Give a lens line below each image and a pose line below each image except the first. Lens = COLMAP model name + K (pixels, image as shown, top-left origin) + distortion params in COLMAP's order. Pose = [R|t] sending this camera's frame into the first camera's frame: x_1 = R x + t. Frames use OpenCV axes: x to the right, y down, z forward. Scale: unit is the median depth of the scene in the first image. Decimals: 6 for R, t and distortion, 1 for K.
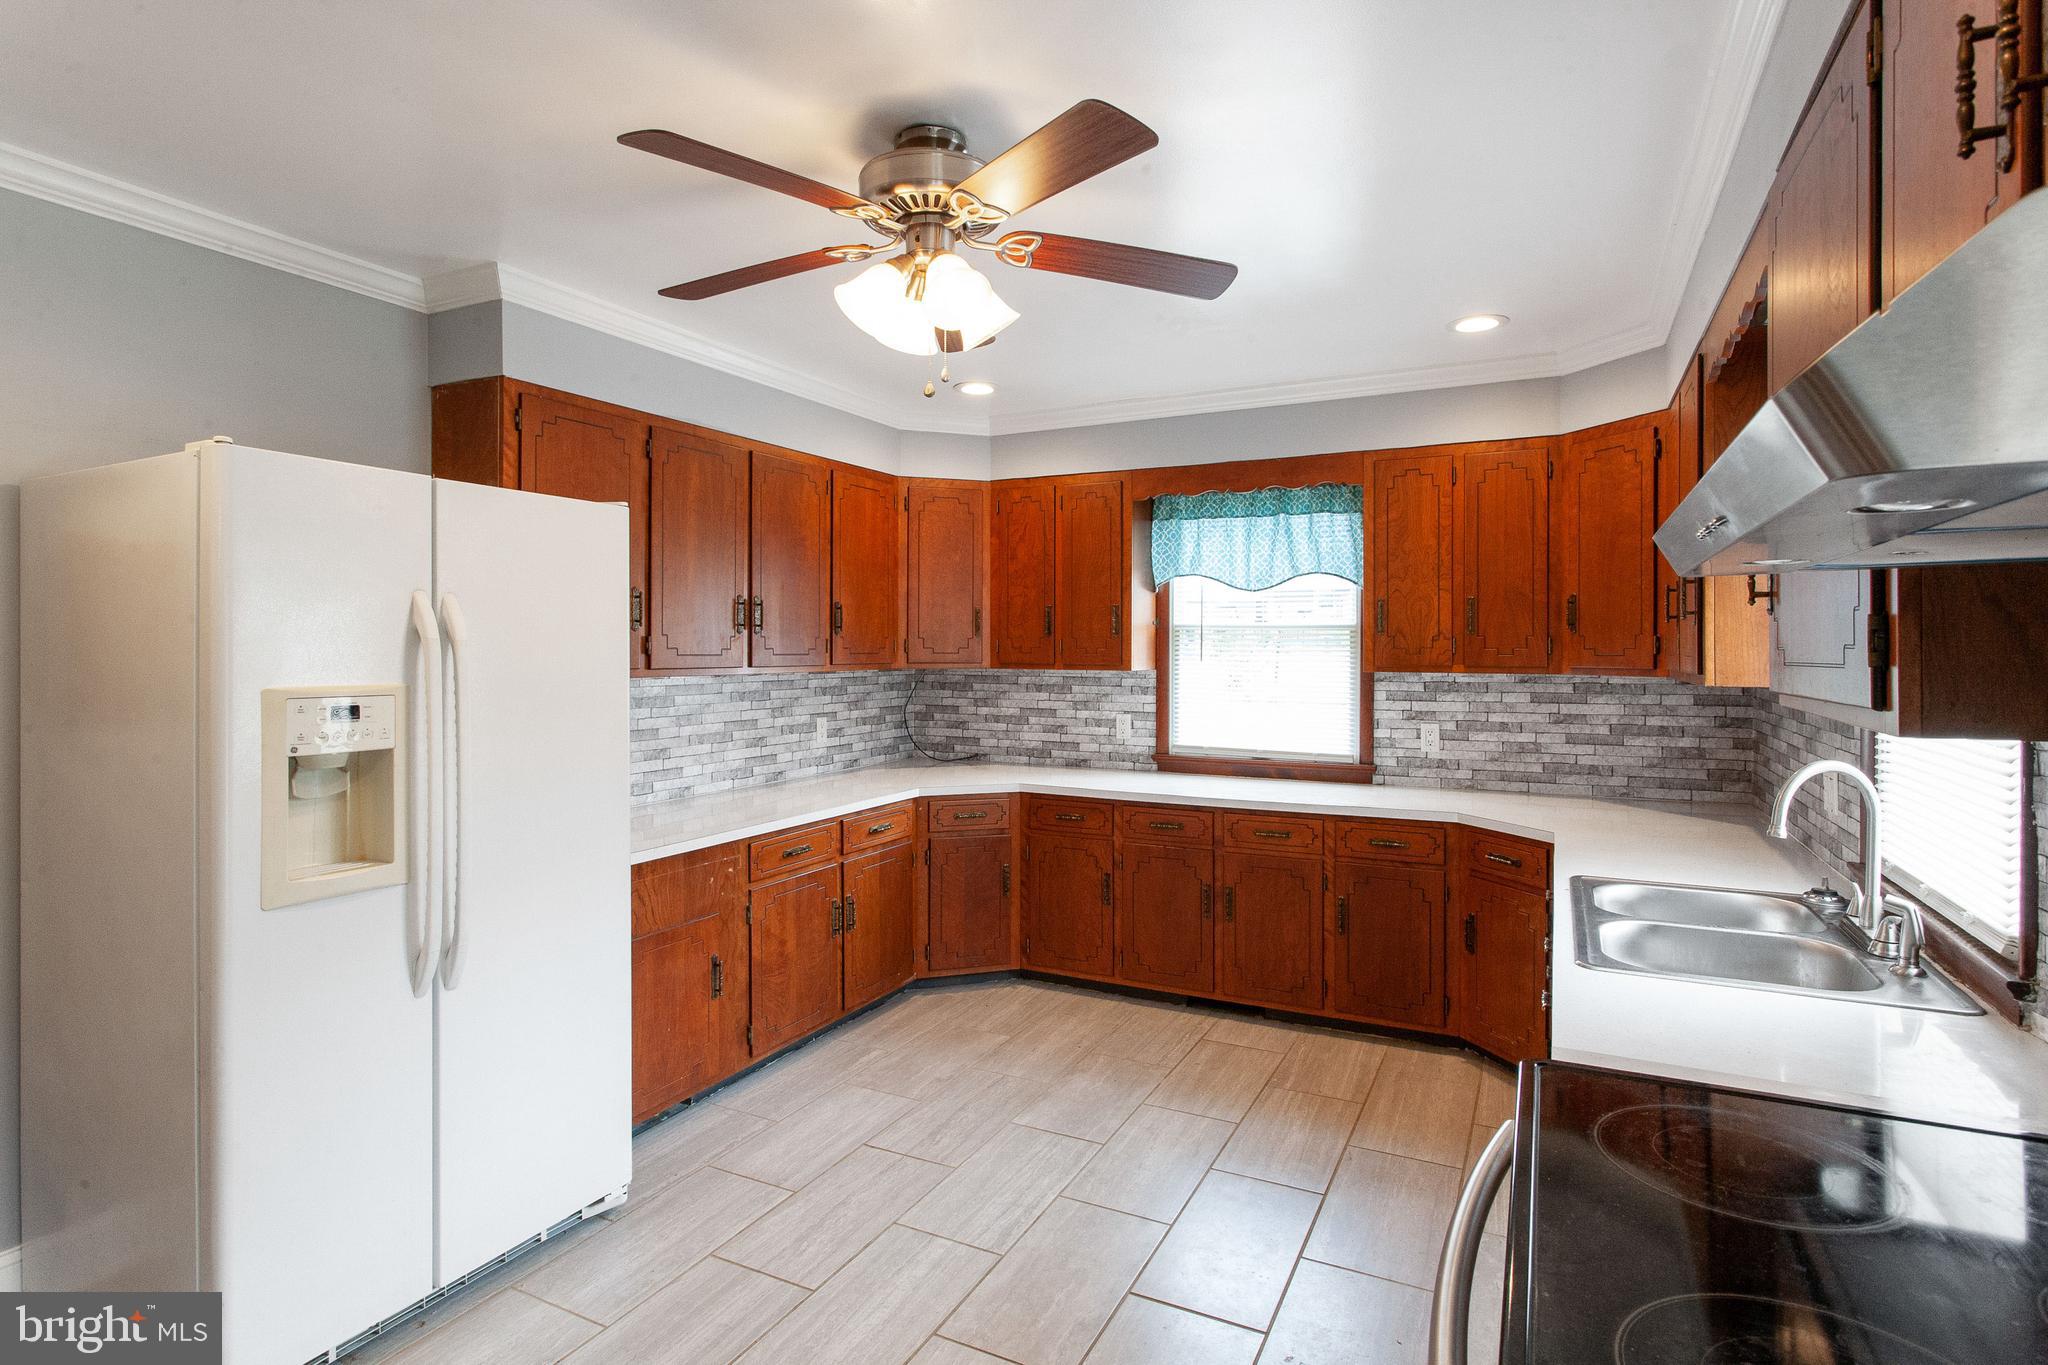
lens RADIAL K [[1052.3, 0, 1008.6], [0, 1052.3, 664.1], [0, 0, 1]] dist [-0.017268, 0.003632]
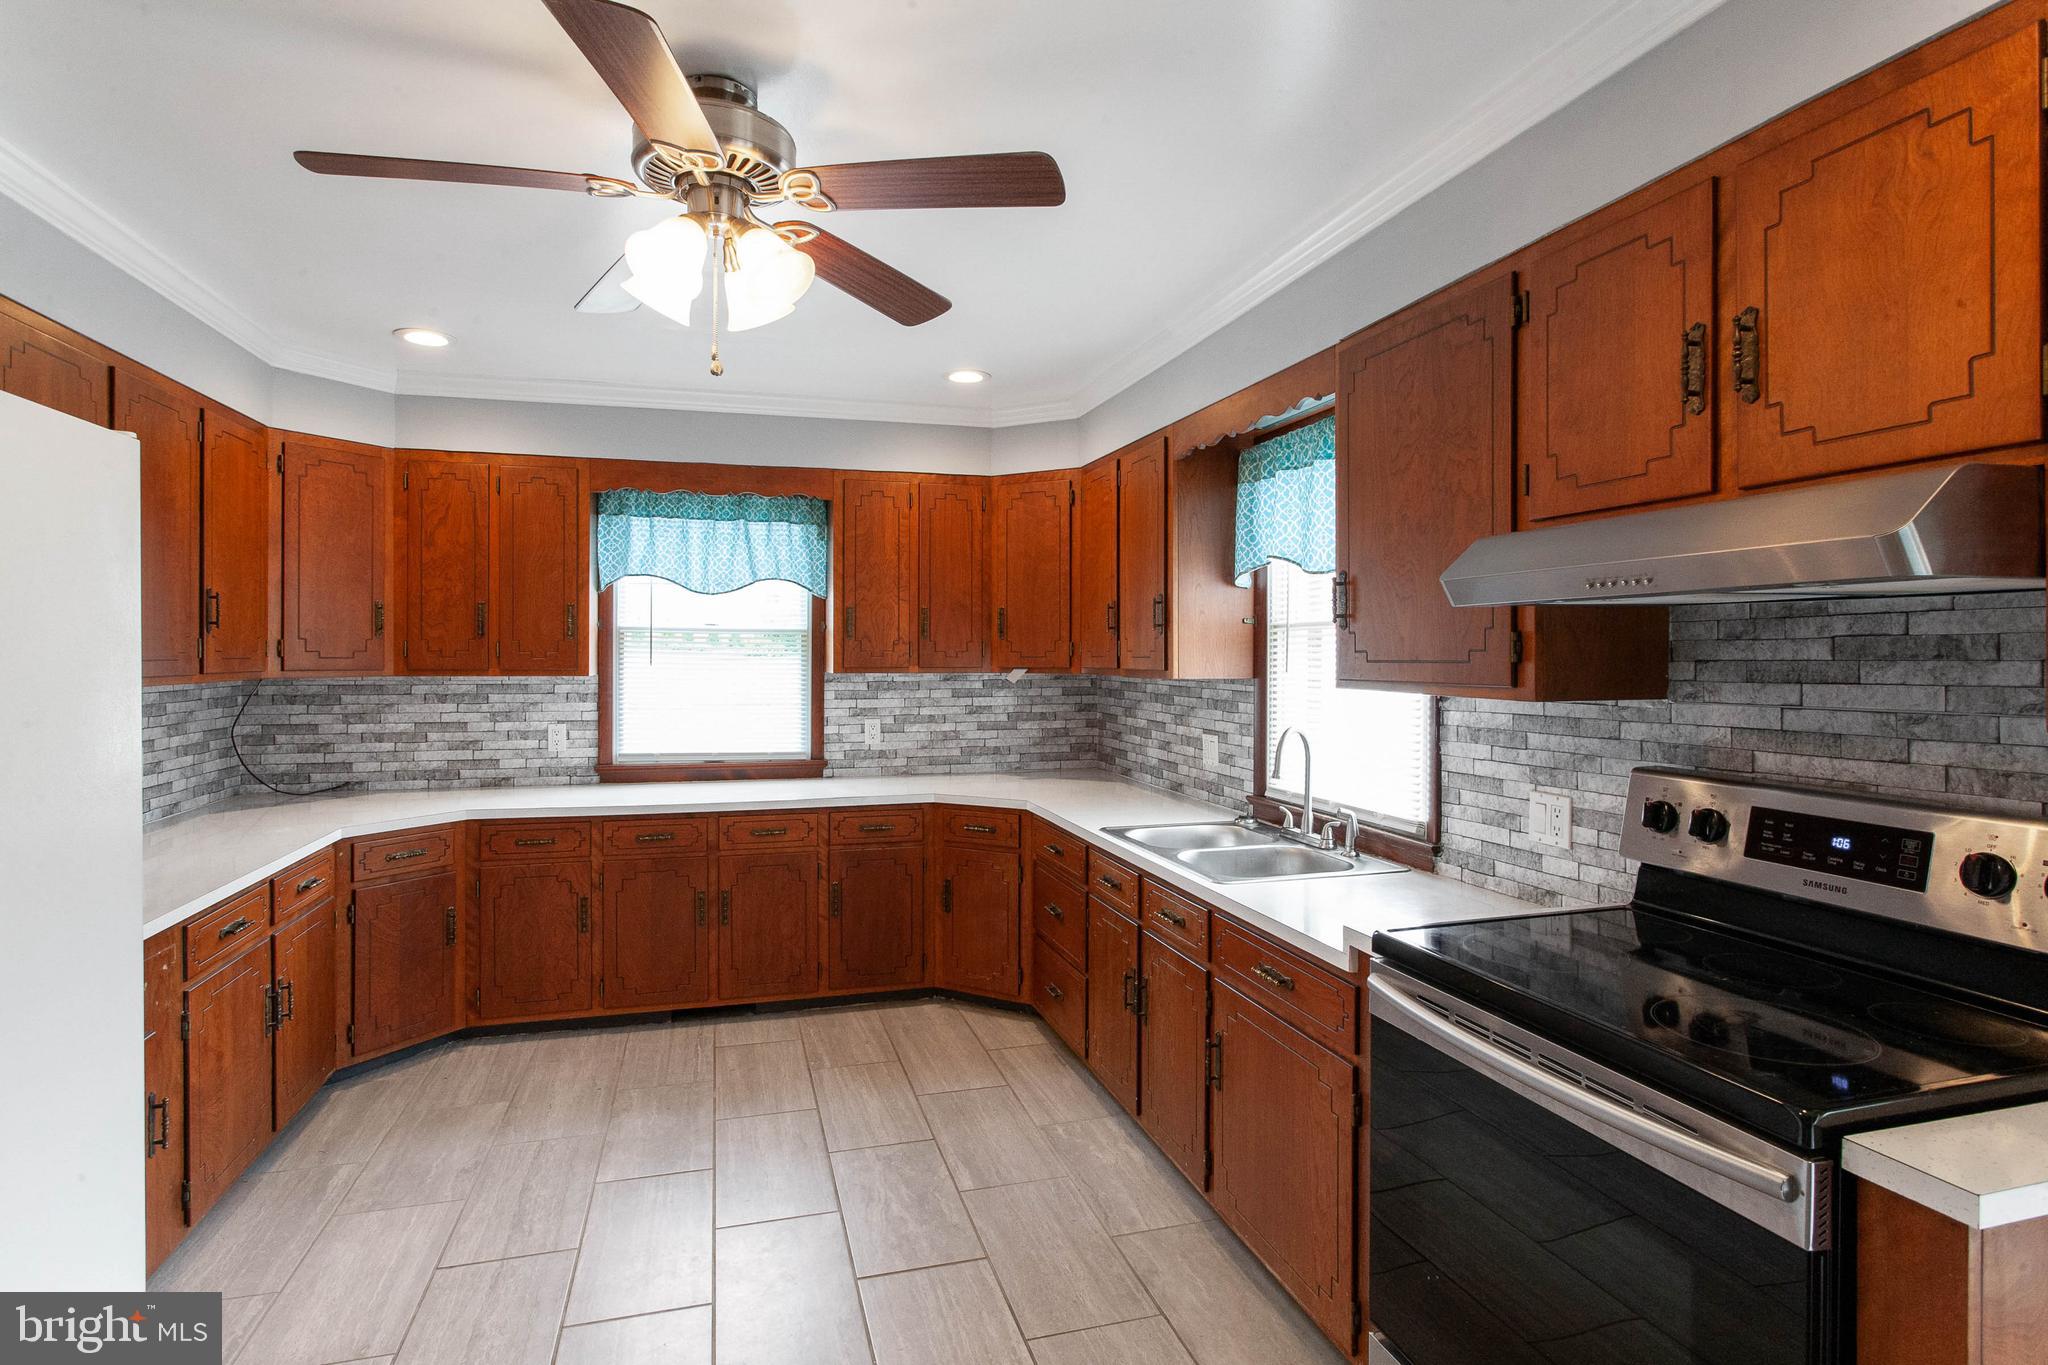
lens RADIAL K [[1052.3, 0, 1012.8], [0, 1052.3, 671.2], [0, 0, 1]] dist [-0.017268, 0.003632]
pose [[0.724147, -0.012802, 0.689527, -0.273174], [0.010374, 0.999917, 0.007669, -0.001099], [-0.689568, 0.001599, 0.724219, 0.087299]]
